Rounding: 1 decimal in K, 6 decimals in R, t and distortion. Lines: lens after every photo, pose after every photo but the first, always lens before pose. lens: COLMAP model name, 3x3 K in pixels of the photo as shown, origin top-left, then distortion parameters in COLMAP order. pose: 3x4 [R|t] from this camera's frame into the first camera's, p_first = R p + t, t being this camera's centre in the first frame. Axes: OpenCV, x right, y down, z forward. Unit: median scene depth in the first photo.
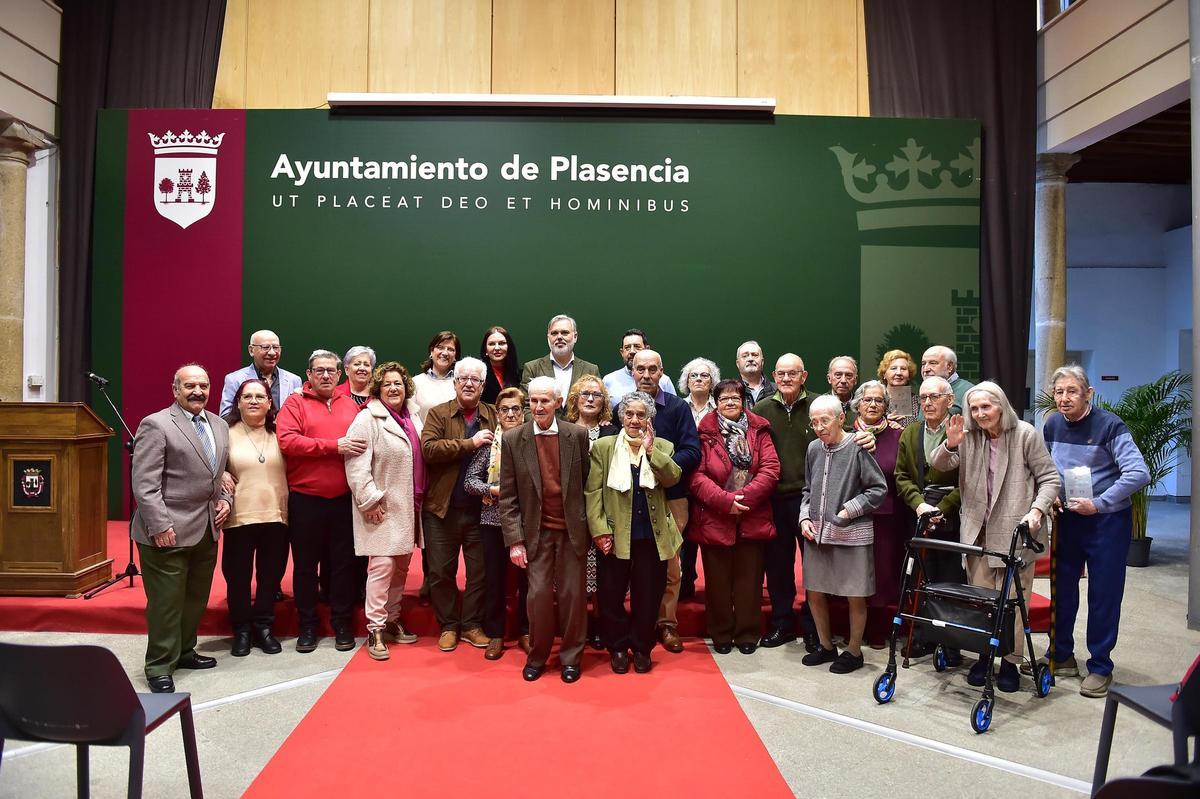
lens RADIAL K [[823.9, 0, 595.6], [0, 823.9, 401.3], [0, 0, 1]] dist [-0.049335, -0.002659]
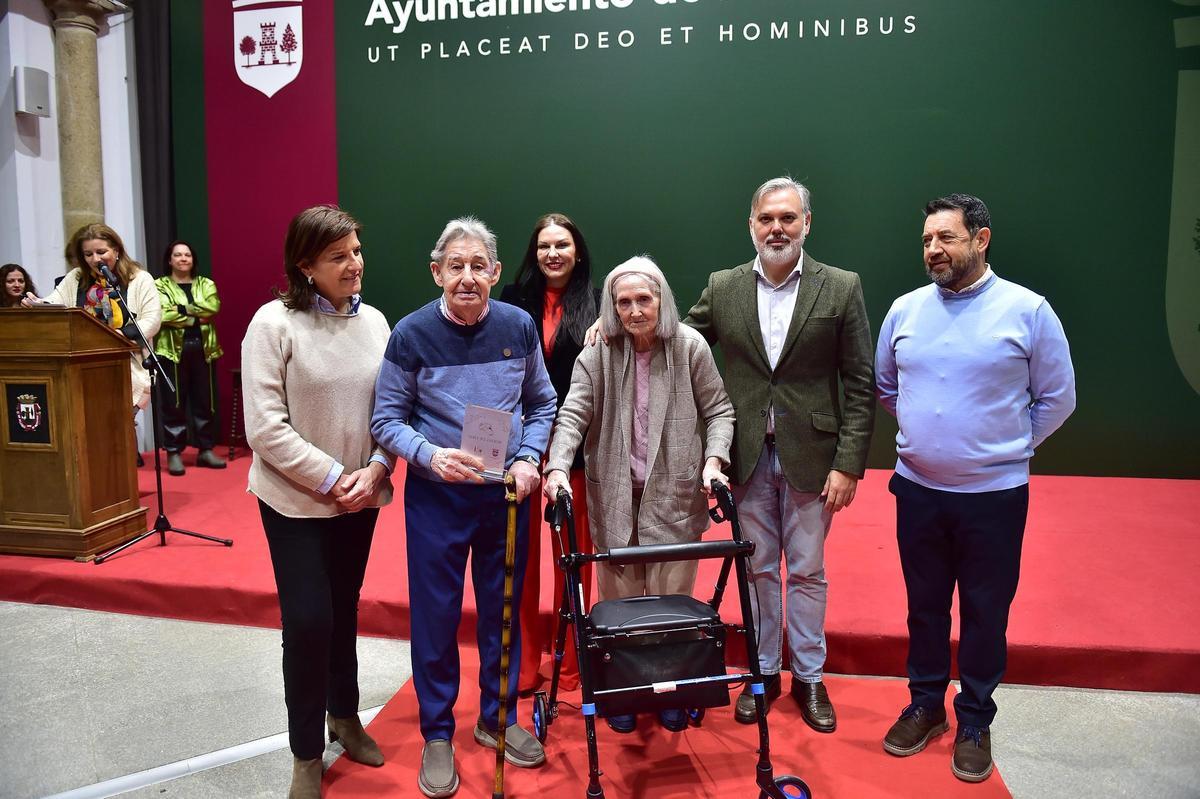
lens RADIAL K [[823.9, 0, 595.6], [0, 823.9, 401.3], [0, 0, 1]] dist [-0.049335, -0.002659]
pose [[0.977308, 0.016933, -0.211145, -0.003427], [0.006613, 0.993874, 0.110318, 0.005593], [0.211720, -0.109211, 0.971209, 0.233405]]
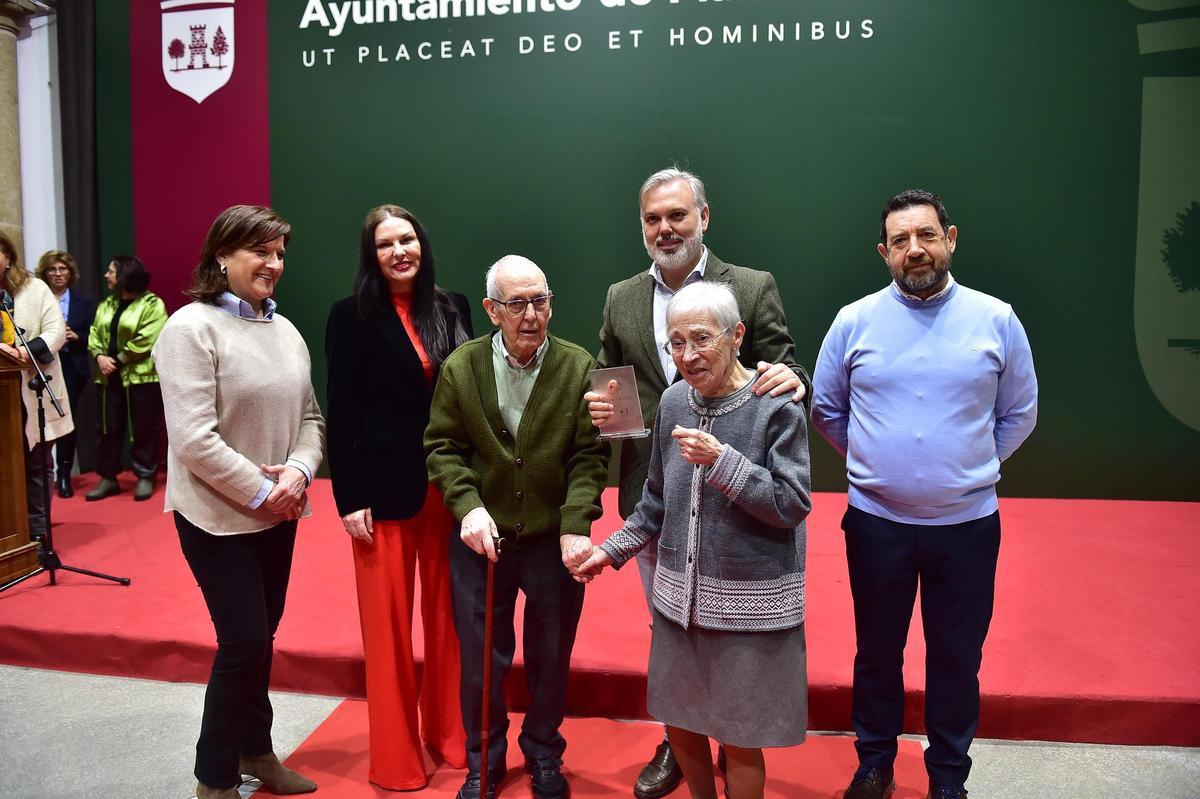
lens RADIAL K [[818.8, 0, 595.3], [0, 818.8, 401.9], [0, 0, 1]] dist [-0.051103, -0.001538]
pose [[0.984249, 0.007782, -0.176614, 0.007263], [0.007582, 0.996254, 0.086148, 0.010205], [0.176623, -0.086130, 0.980503, 0.282975]]
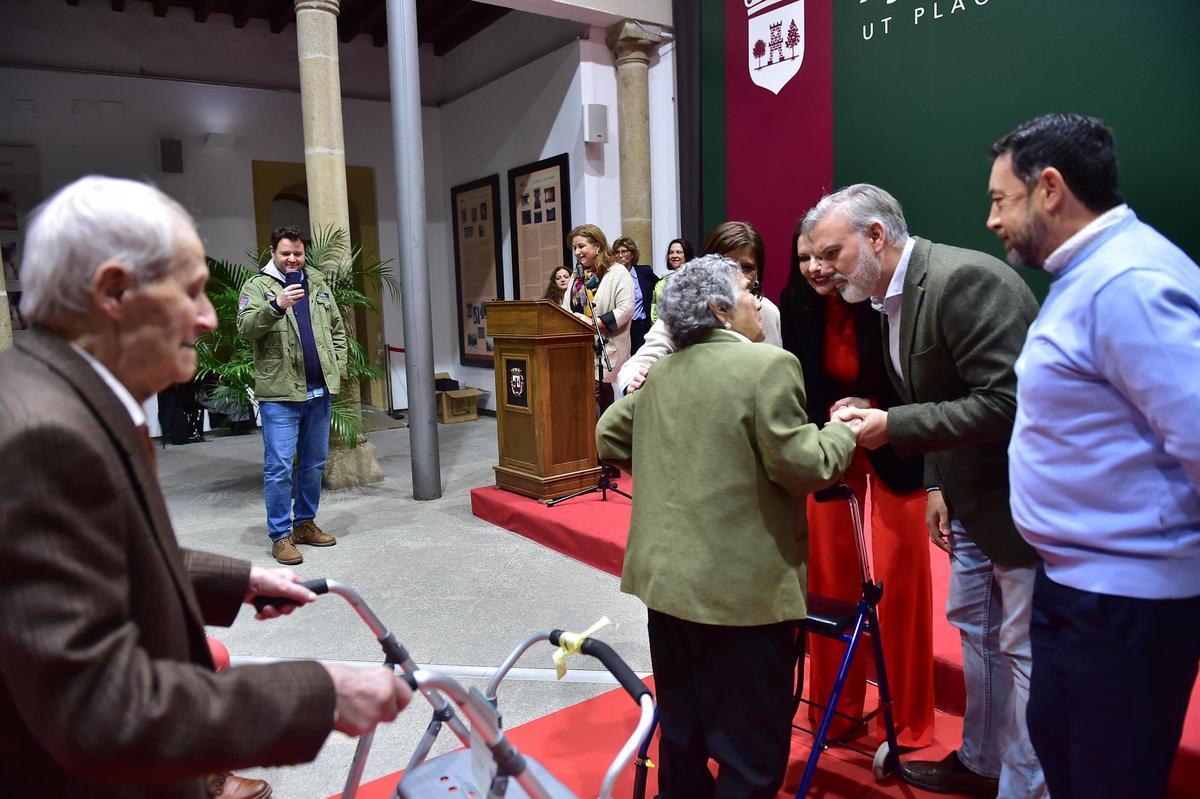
lens RADIAL K [[816.9, 0, 595.3], [0, 816.9, 401.1], [0, 0, 1]] dist [-0.051110, -0.001853]
pose [[0.565586, 0.076109, -0.821170, 0.116459], [0.030819, 0.993086, 0.113269, 0.008508], [0.824114, -0.089371, 0.559330, 0.327218]]
